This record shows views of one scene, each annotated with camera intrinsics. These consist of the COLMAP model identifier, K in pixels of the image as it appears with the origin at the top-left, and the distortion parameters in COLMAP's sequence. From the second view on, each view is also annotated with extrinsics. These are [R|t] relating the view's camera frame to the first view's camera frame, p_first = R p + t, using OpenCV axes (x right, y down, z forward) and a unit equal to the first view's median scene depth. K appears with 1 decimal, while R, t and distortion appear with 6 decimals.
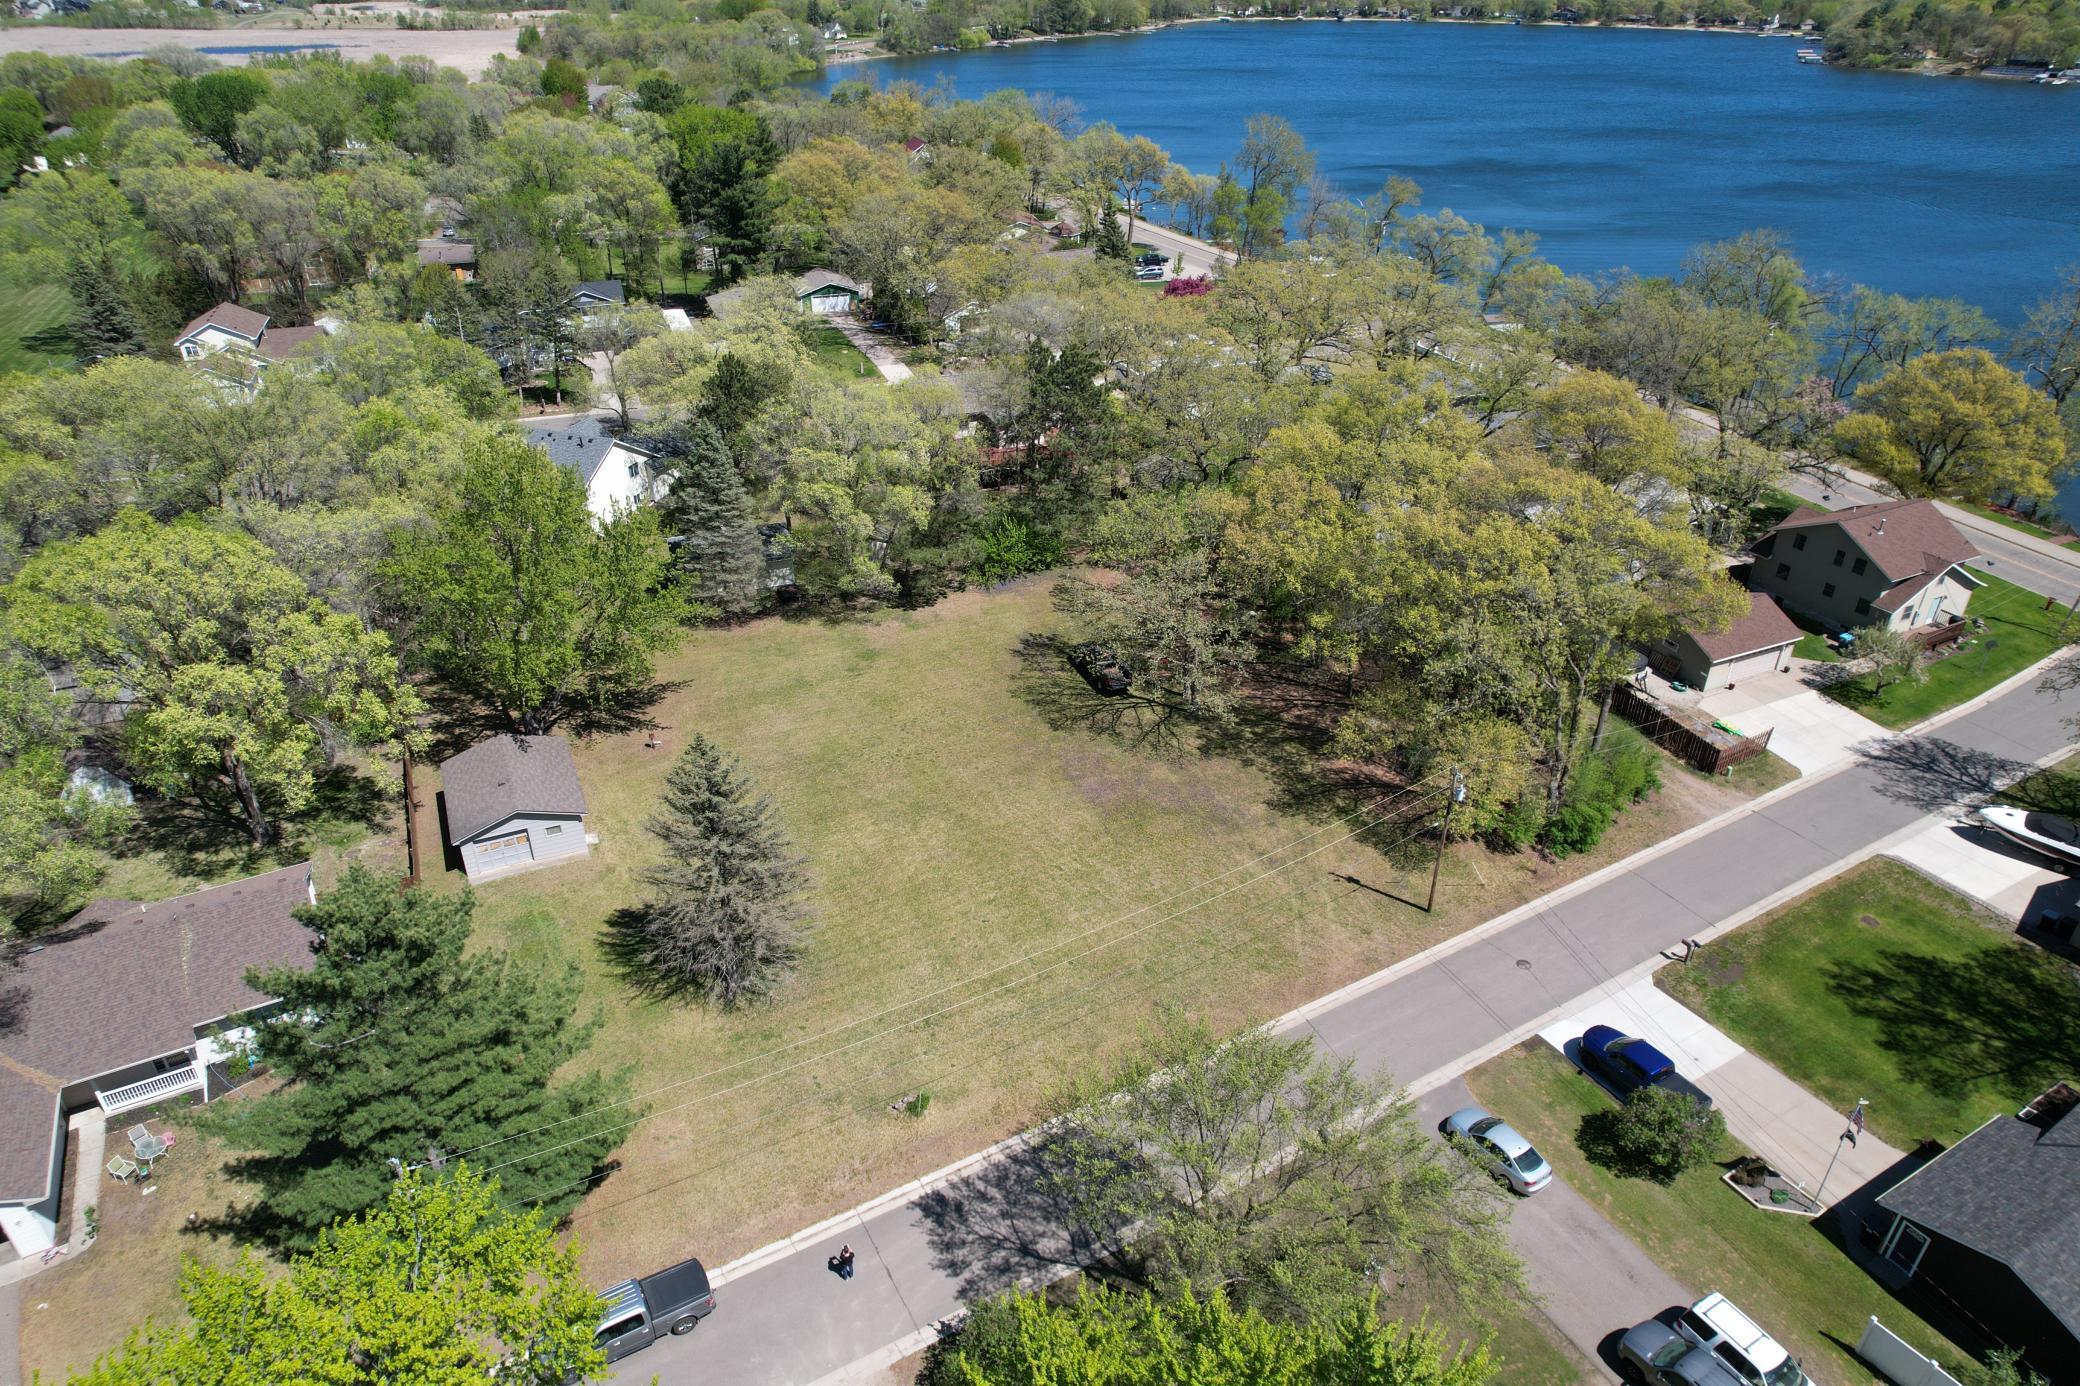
lens RADIAL K [[1330.4, 0, 1045.3], [0, 1330.4, 692.9], [0, 0, 1]] dist [-0.078348, 0.073362]
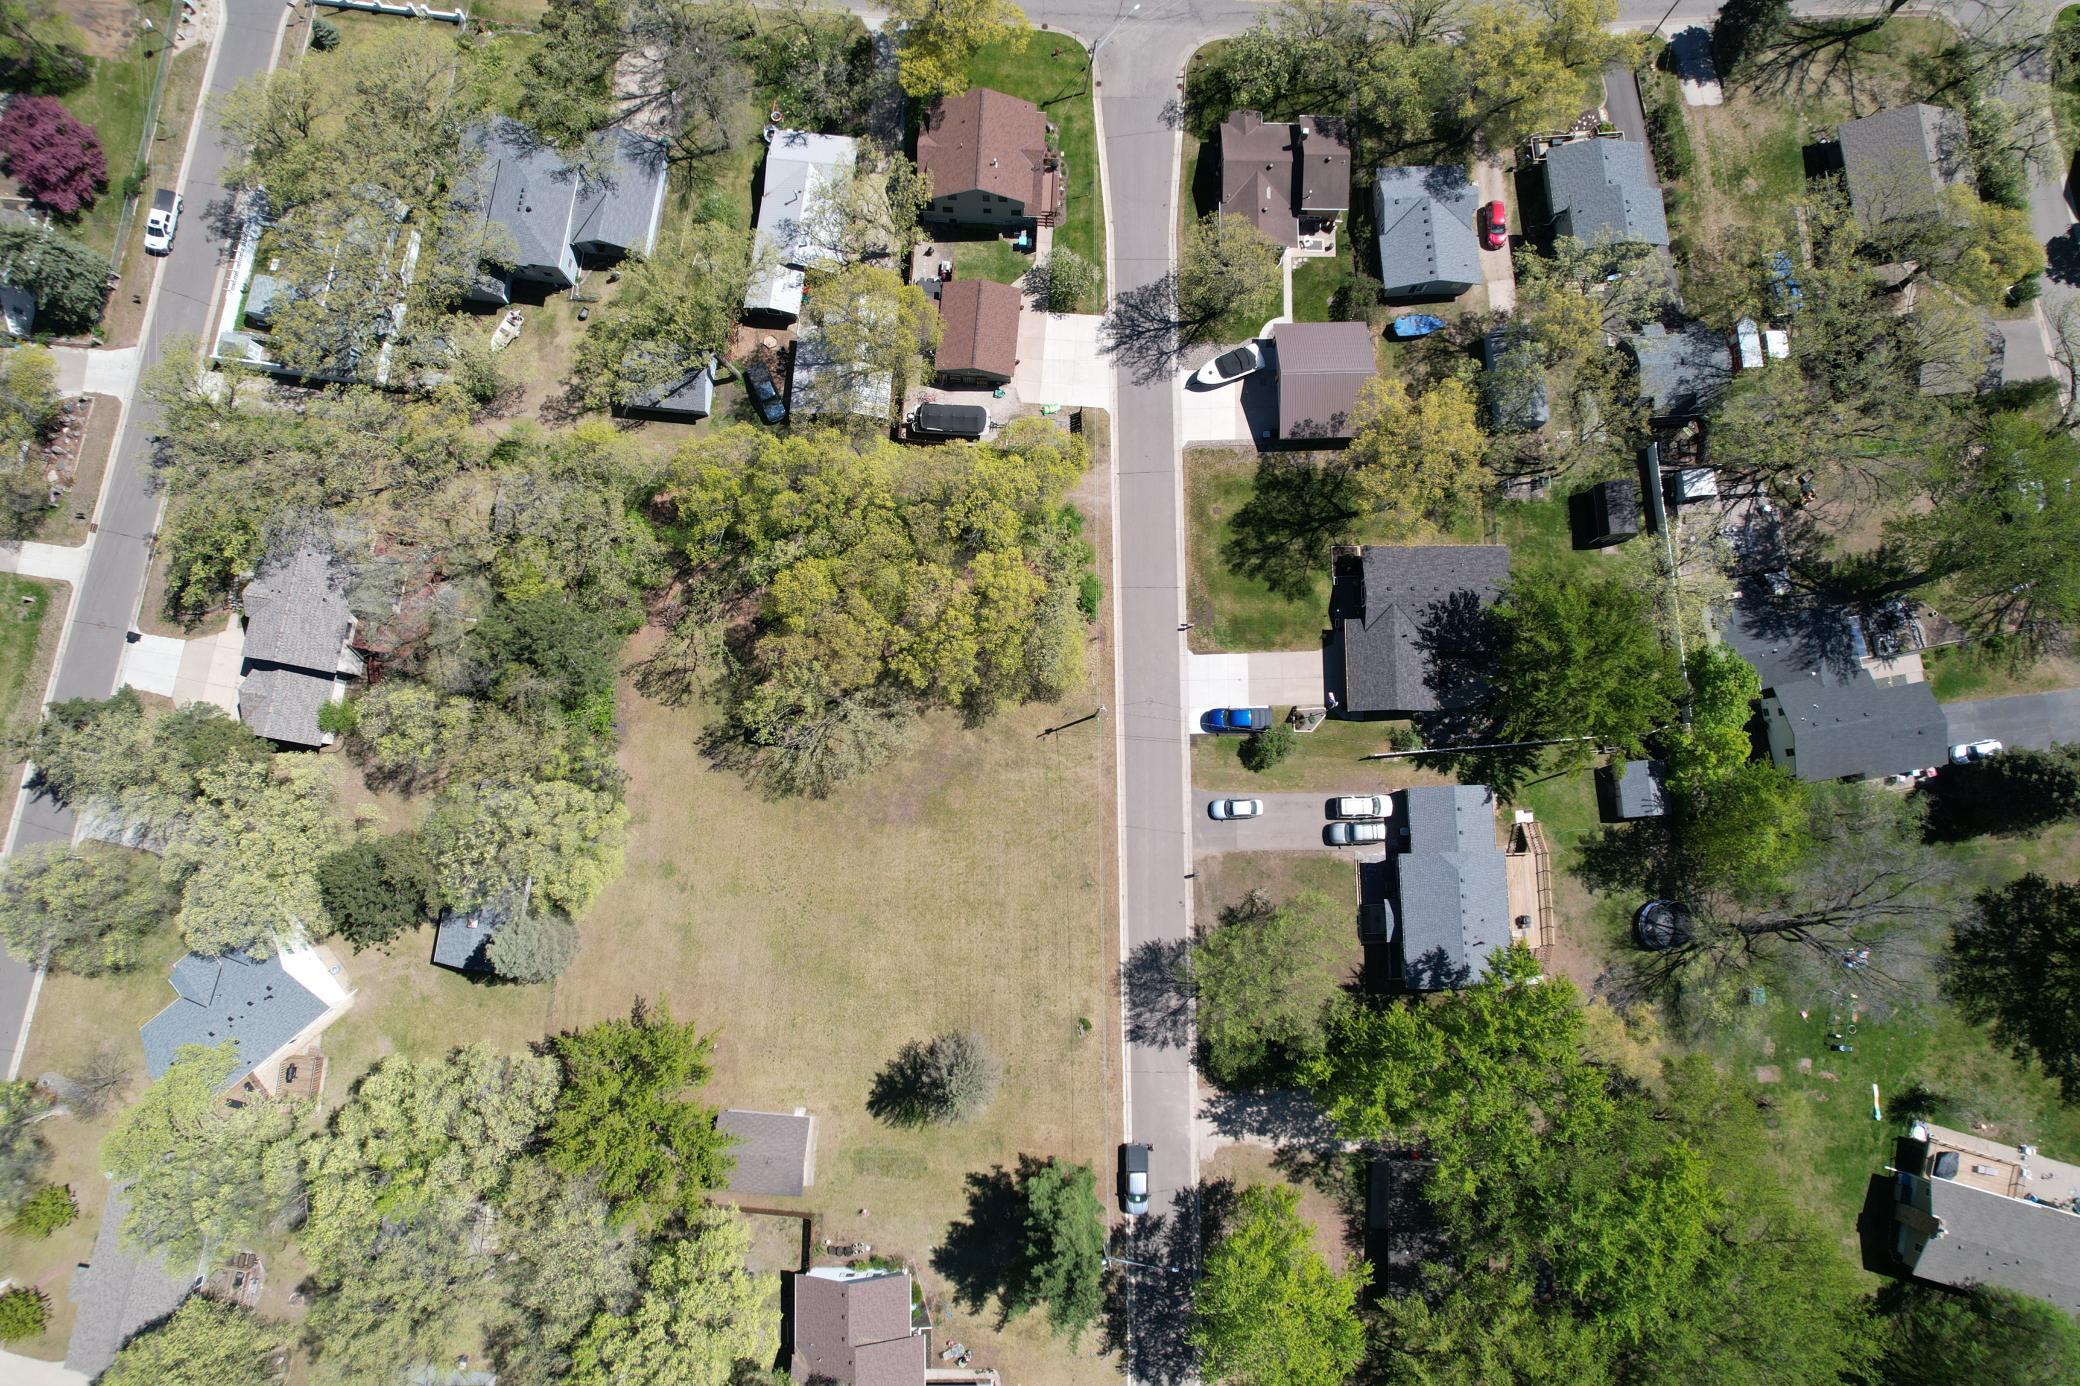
lens RADIAL K [[1330.4, 0, 1045.3], [0, 1330.4, 692.9], [0, 0, 1]] dist [-0.078348, 0.073362]
pose [[0.492293, -0.865096, 0.096208, 0.084915], [0.435913, 0.340701, 0.833008, -1.098257], [-0.753410, -0.368146, 0.544832, 0.050520]]
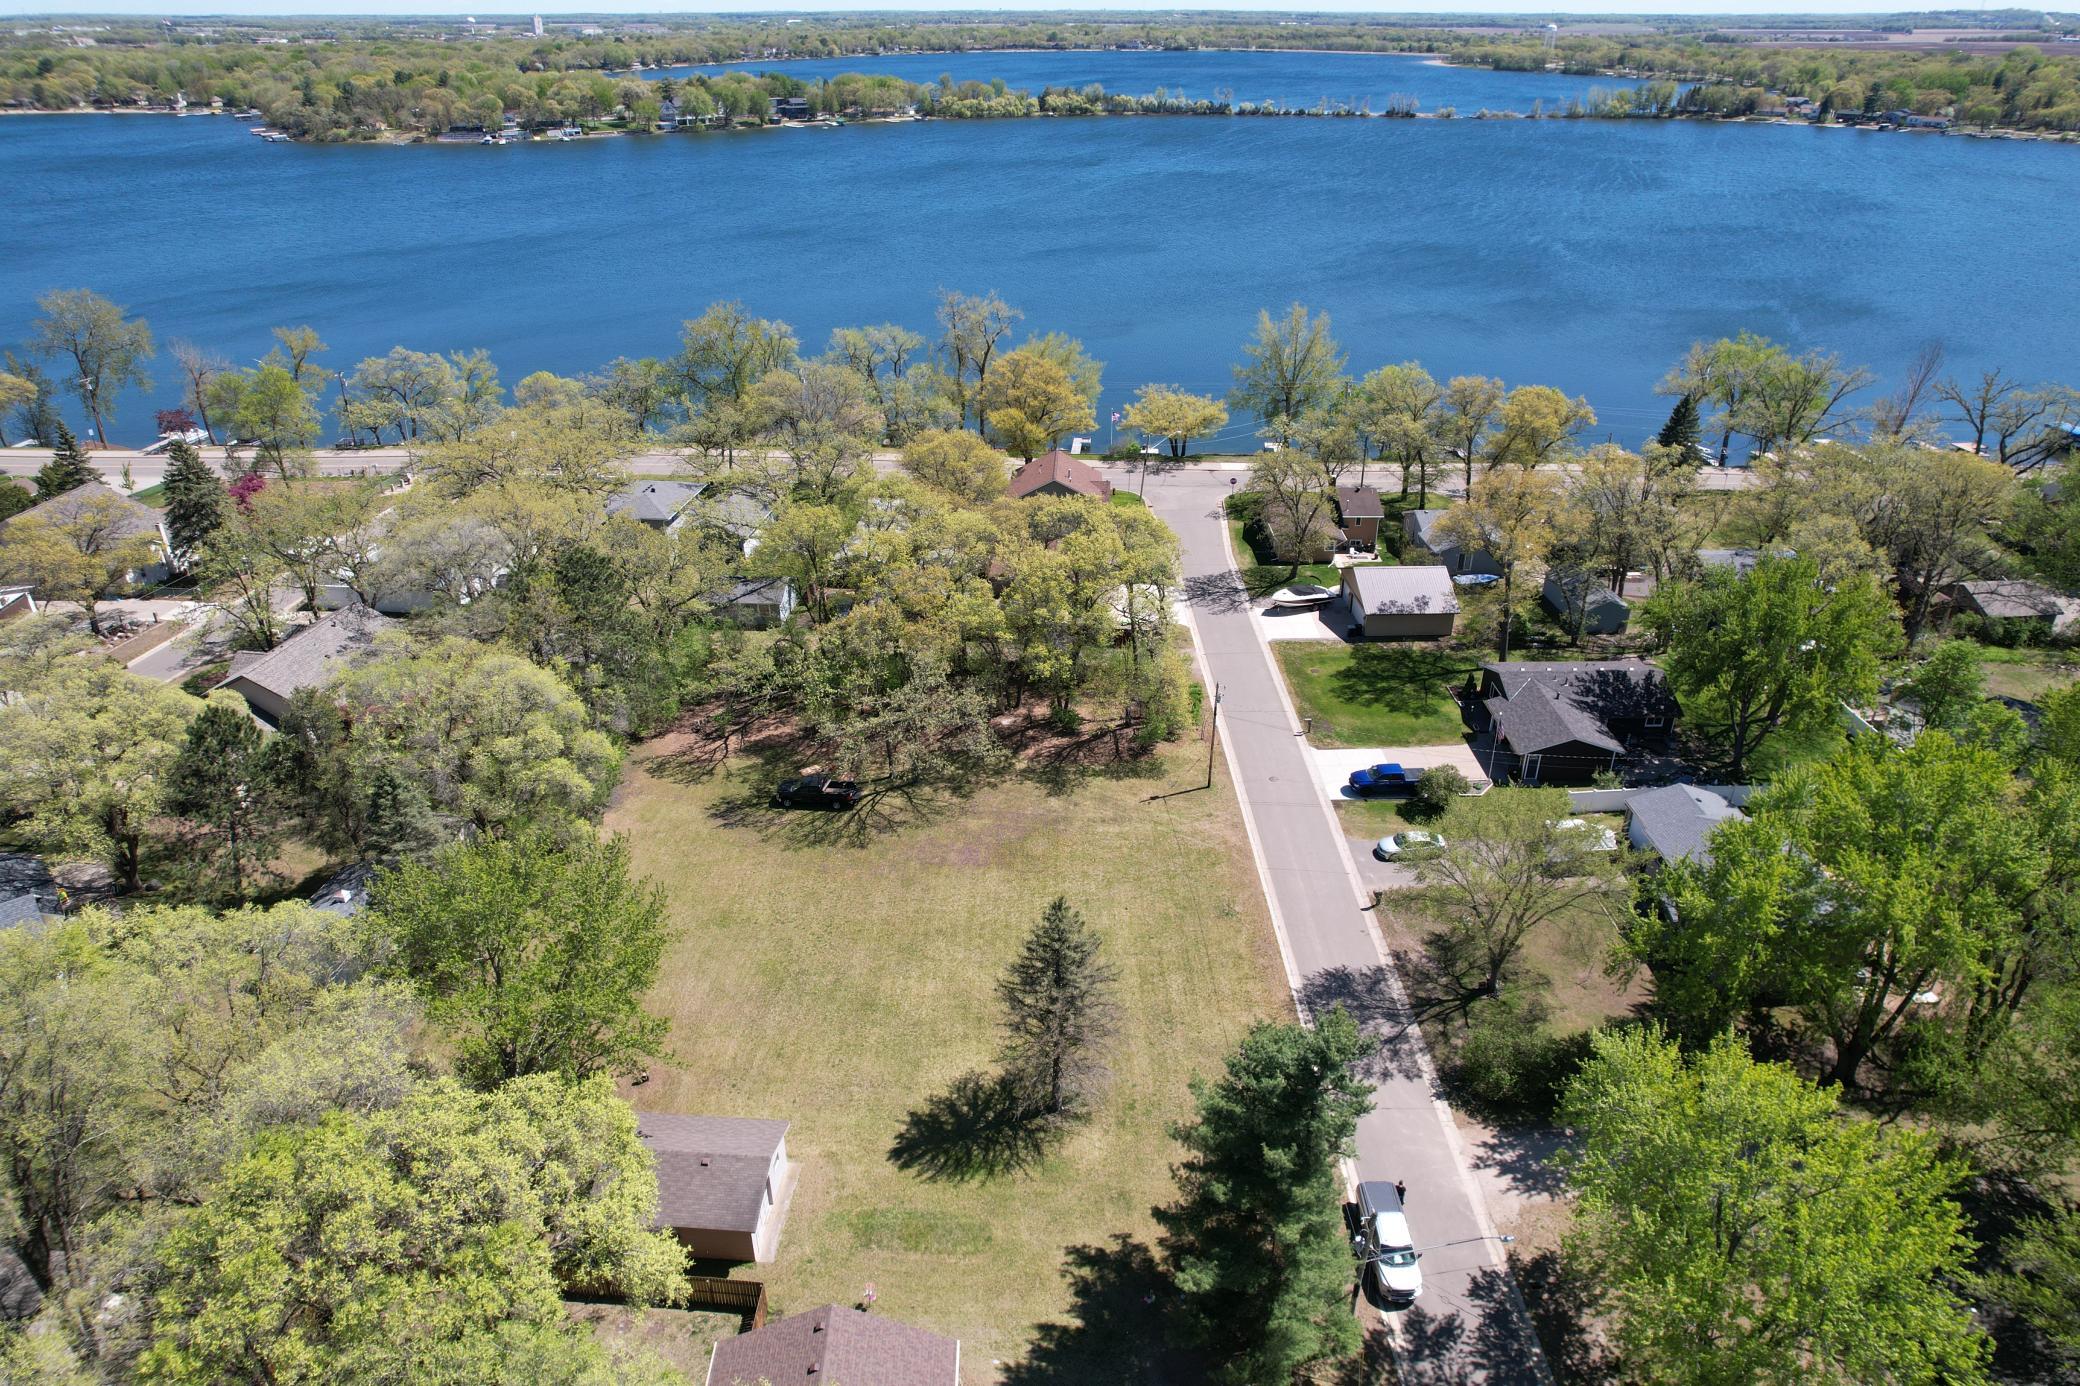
lens RADIAL K [[1330.4, 0, 1045.3], [0, 1330.4, 692.9], [0, 0, 1]] dist [-0.078348, 0.073362]
pose [[0.483915, -0.412116, 0.772001, -0.701209], [0.440373, 0.877015, 0.192136, -0.227453], [-0.756239, 0.246991, 0.605886, 0.170156]]
